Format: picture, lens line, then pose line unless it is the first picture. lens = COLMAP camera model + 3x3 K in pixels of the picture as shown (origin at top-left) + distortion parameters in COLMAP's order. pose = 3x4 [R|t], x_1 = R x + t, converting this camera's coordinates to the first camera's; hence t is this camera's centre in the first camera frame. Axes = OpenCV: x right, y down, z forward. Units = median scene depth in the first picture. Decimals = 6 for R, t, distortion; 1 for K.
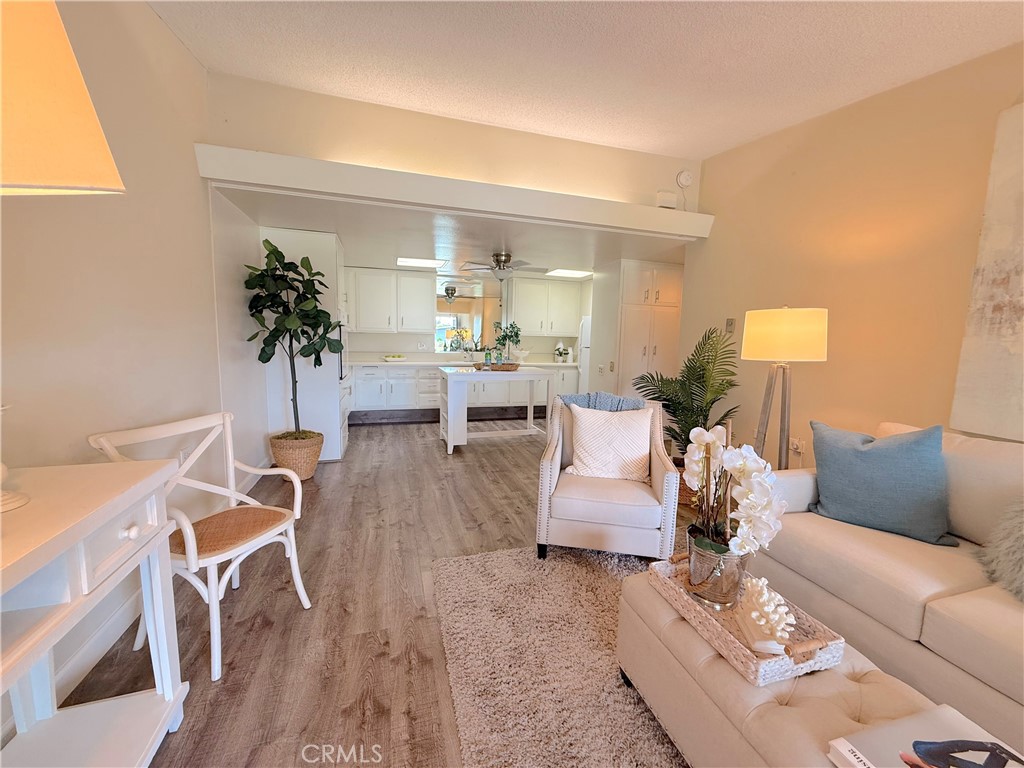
lens RADIAL K [[405.1, 0, 509.5], [0, 405.1, 380.7], [0, 0, 1]] dist [0.002063, 0.000664]
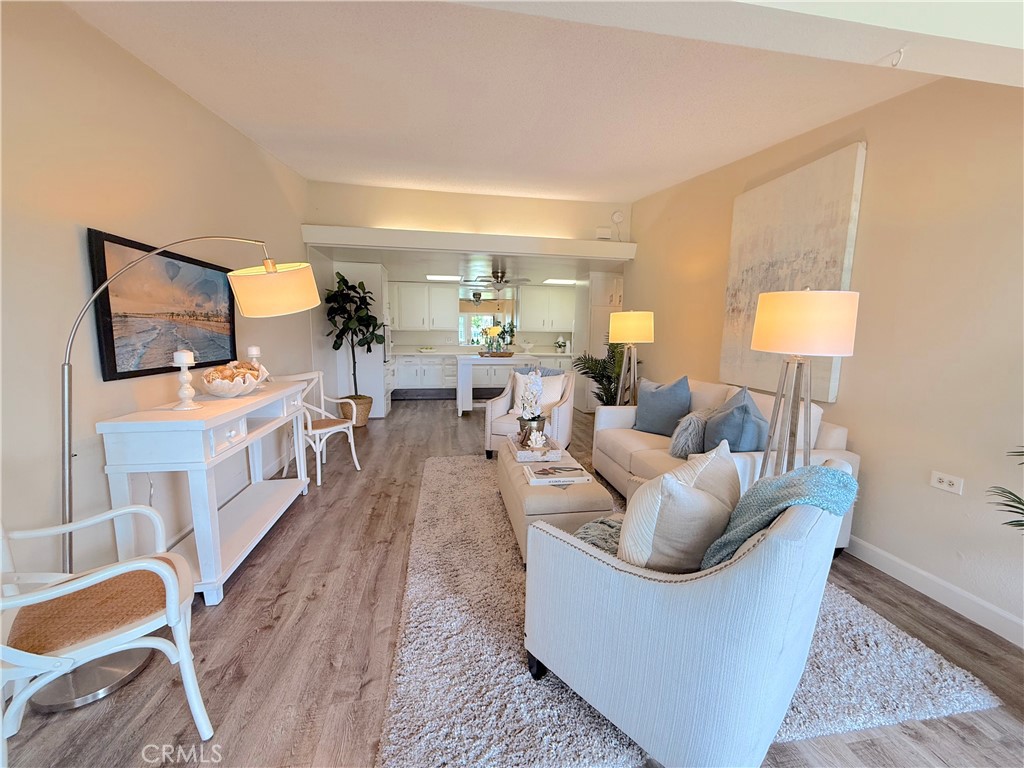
lens RADIAL K [[405.1, 0, 508.5], [0, 405.1, 378.4], [0, 0, 1]] dist [0.002063, 0.000664]
pose [[0.991494, 0.003111, -0.130112, 0.234116], [-0.003116, 0.999995, 0.000166, 0.057044], [0.130112, 0.000241, 0.991499, -0.420623]]
